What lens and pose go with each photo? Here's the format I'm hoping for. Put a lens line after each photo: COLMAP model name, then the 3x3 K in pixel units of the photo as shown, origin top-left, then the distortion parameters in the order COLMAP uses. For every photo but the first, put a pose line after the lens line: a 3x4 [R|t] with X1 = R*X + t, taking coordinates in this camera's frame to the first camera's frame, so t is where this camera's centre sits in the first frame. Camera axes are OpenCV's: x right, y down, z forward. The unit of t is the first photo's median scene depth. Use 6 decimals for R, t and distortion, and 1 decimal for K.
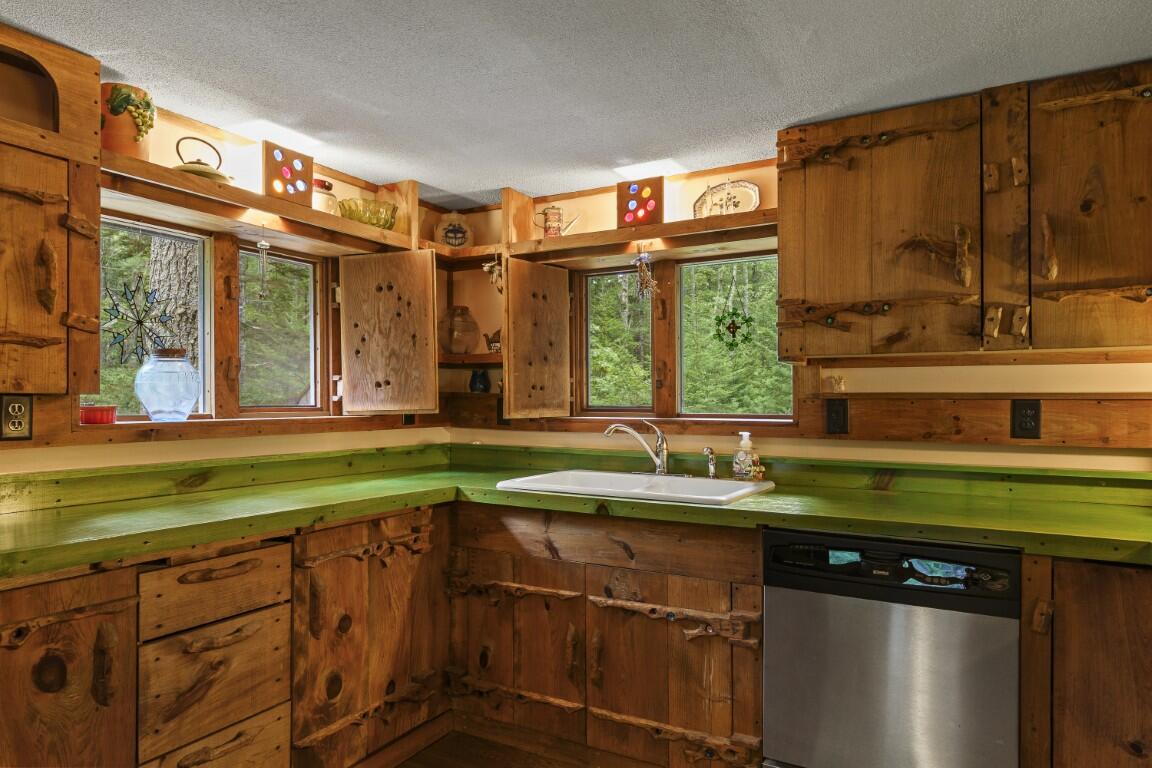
lens RADIAL K [[726.8, 0, 575.9], [0, 726.8, 393.8], [0, 0, 1]] dist [0.000761, 0.006368]
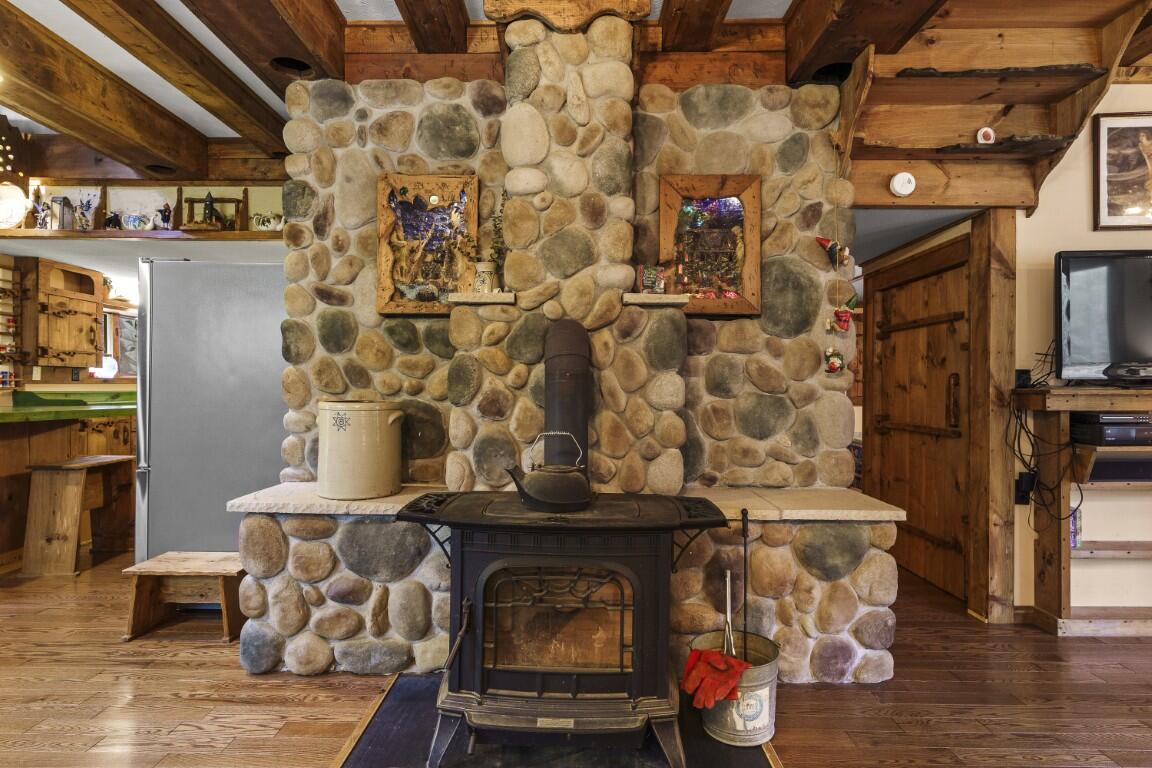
lens RADIAL K [[599.7, 0, 581.6], [0, 599.7, 385.1], [0, 0, 1]] dist [-0.013098, 0.009614]
pose [[0.870500, 0.003223, 0.492157, -0.051934], [-0.006327, 0.999969, 0.004642, 0.045147], [-0.492127, -0.007155, 0.870494, -2.217944]]
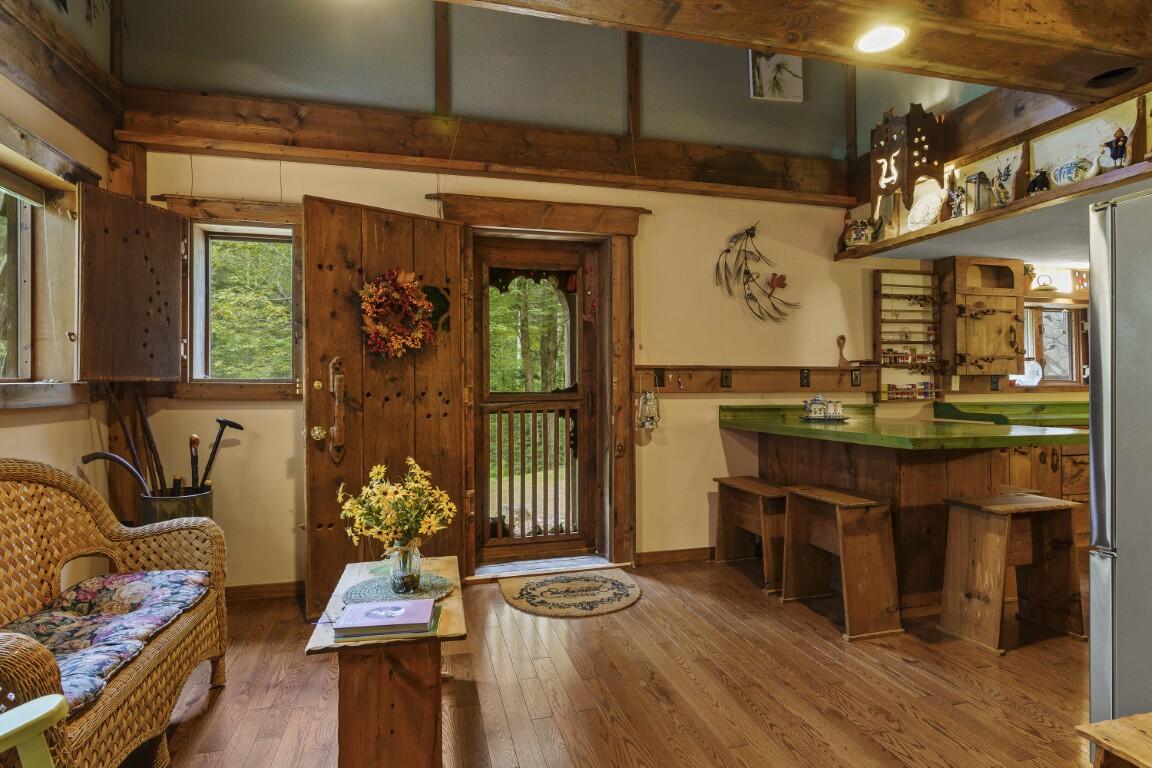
lens RADIAL K [[599.7, 0, 571.2], [0, 599.7, 383.9], [0, 0, 1]] dist [-0.013098, 0.009614]
pose [[0.694269, -0.008569, -0.719665, -0.162863], [0.012359, 0.999924, 0.000016, 0.012907], [0.719610, -0.008905, 0.694322, -1.662923]]
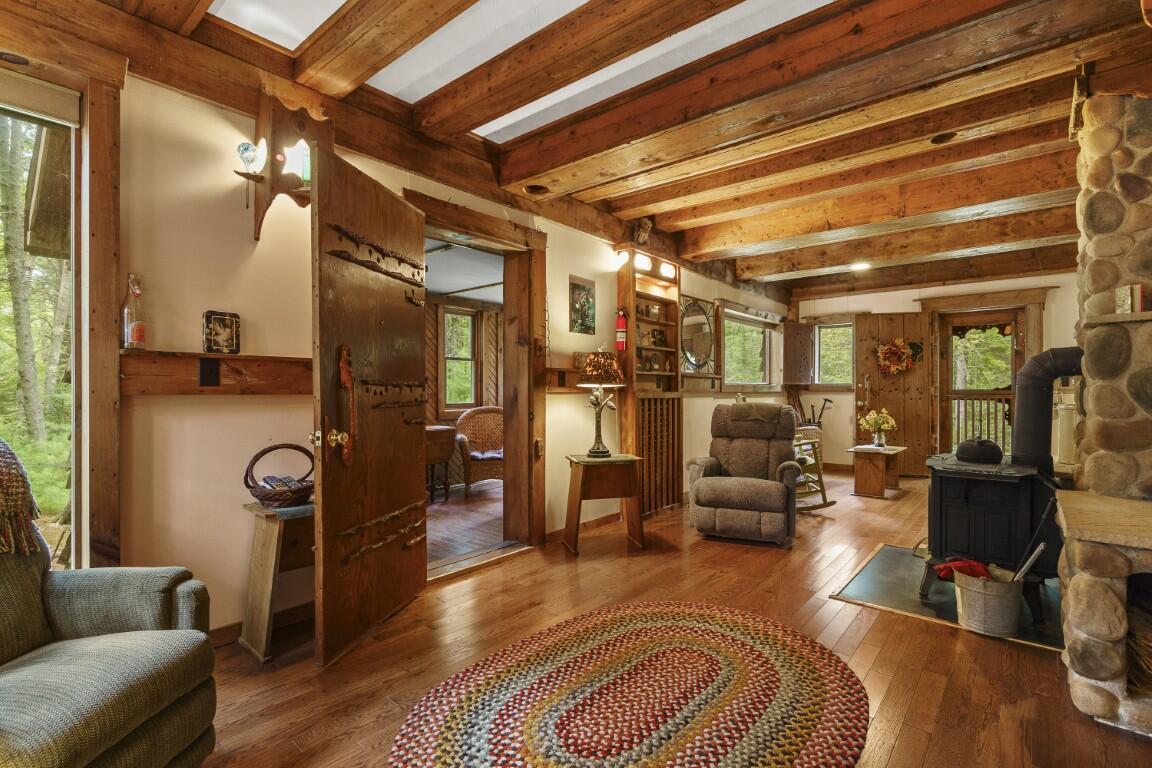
lens RADIAL K [[527.8, 0, 581.4], [0, 527.8, 392.5], [0, 0, 1]] dist [-0.007872, 0.003833]
pose [[-0.174668, 0.001222, -0.984627, 1.832884], [0.006688, 0.999978, 0.000055, 0.038445], [0.984605, -0.006576, -0.174673, -2.220138]]
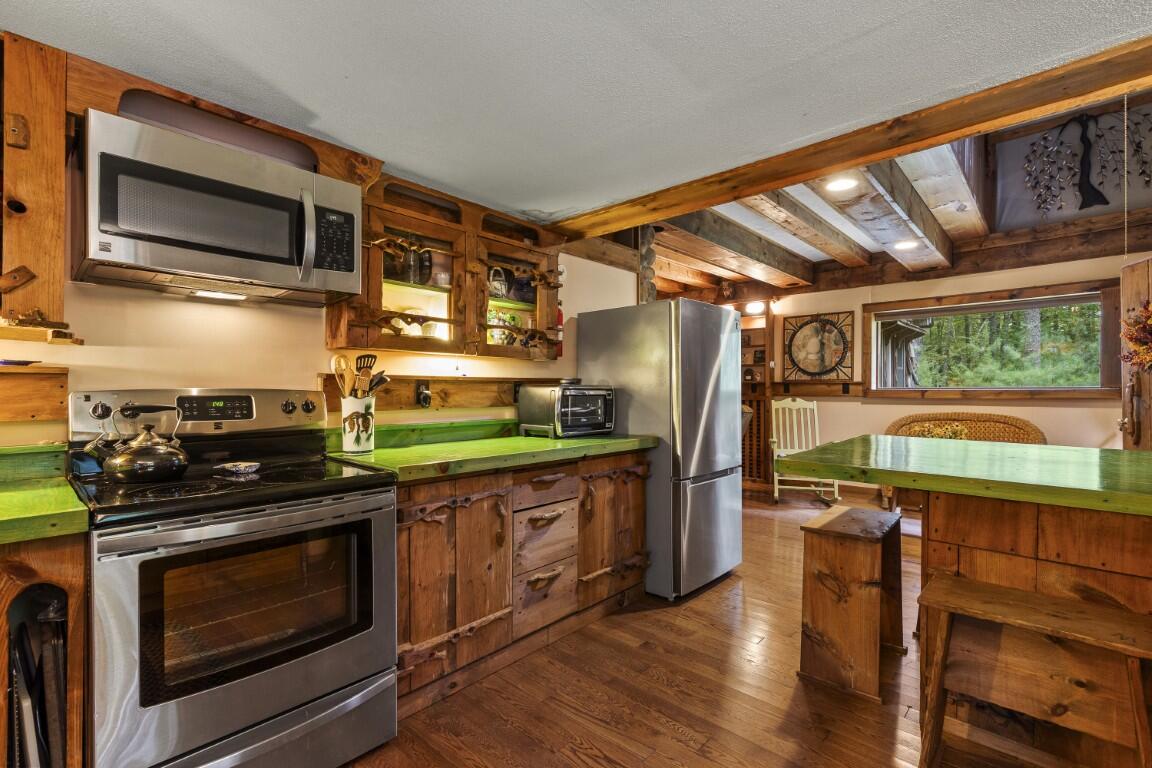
lens RADIAL K [[527.8, 0, 577.3], [0, 527.8, 389.1], [0, 0, 1]] dist [-0.007872, 0.003833]
pose [[-0.975288, -0.004482, 0.220891, -0.111006], [-0.006163, 0.999957, -0.006922, 0.027247], [-0.220850, -0.008112, -0.975274, 0.992923]]
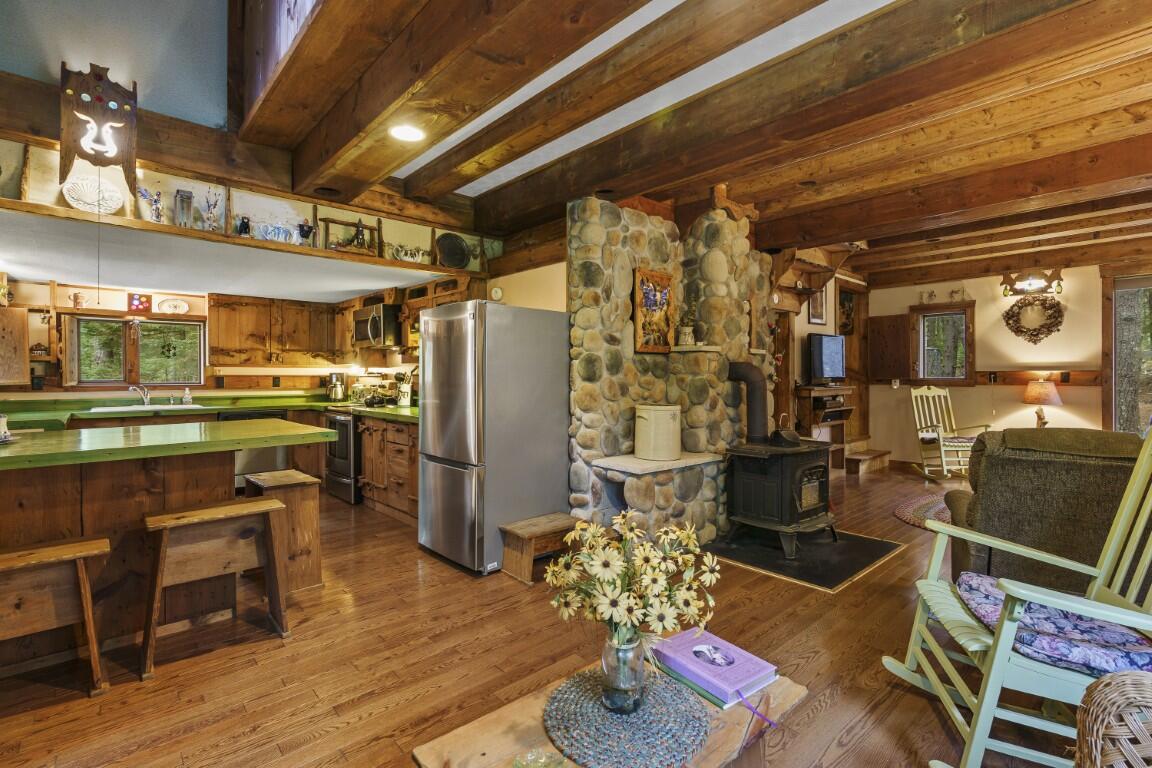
lens RADIAL K [[527.8, 0, 575.4], [0, 527.8, 375.1], [0, 0, 1]] dist [-0.007872, 0.003833]
pose [[0.304459, -0.001075, 0.952525, -1.527147], [-0.004197, 0.999988, 0.002470, -0.014090], [-0.952516, -0.004750, 0.304451, -1.327924]]
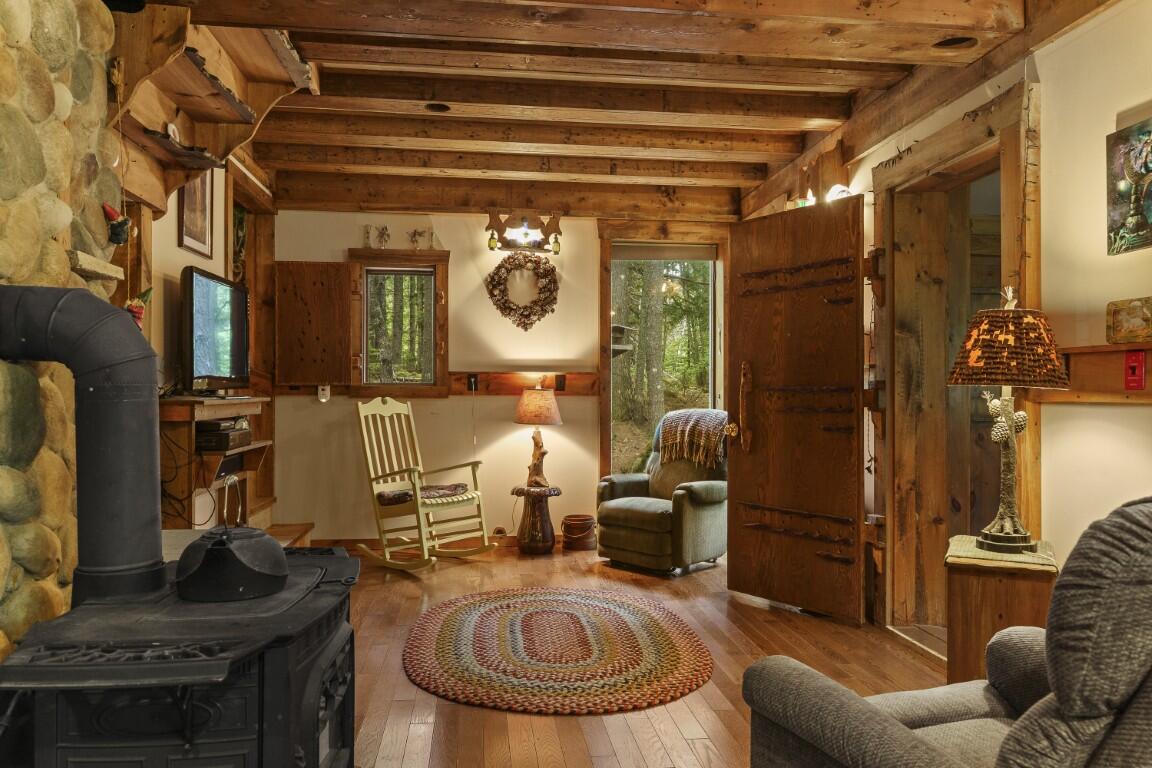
lens RADIAL K [[834.3, 0, 574.1], [0, 834.3, 390.2], [0, 0, 1]] dist [0.005388, -0.002201]
pose [[-0.602704, -0.001182, 0.797964, -0.470393], [-0.009851, 0.999934, -0.005960, 0.035623], [-0.797904, -0.011453, -0.602676, -1.240077]]
